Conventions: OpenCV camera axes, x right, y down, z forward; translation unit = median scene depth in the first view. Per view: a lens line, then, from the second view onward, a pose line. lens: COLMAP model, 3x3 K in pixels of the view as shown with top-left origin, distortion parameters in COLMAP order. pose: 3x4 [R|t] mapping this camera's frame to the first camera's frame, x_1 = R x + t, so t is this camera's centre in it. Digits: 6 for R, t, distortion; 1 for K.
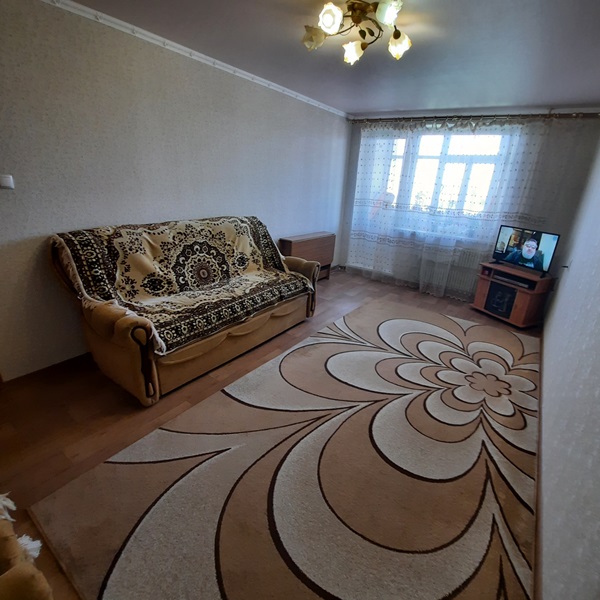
lens RADIAL K [[322.4, 0, 308.3], [0, 322.4, 307.4], [0, 0, 1]] dist [-0.003678, -0.008769]
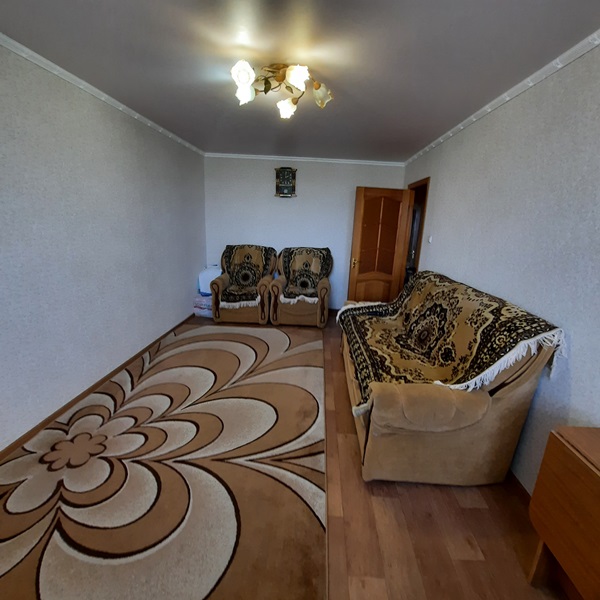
lens RADIAL K [[322.4, 0, 308.3], [0, 322.4, 307.4], [0, 0, 1]] dist [-0.003678, -0.008769]
pose [[-0.839398, 0.040905, -0.541976, 0.474467], [-0.291341, 0.807943, 0.512200, -0.579979], [0.458837, 0.587839, -0.666268, 1.513915]]
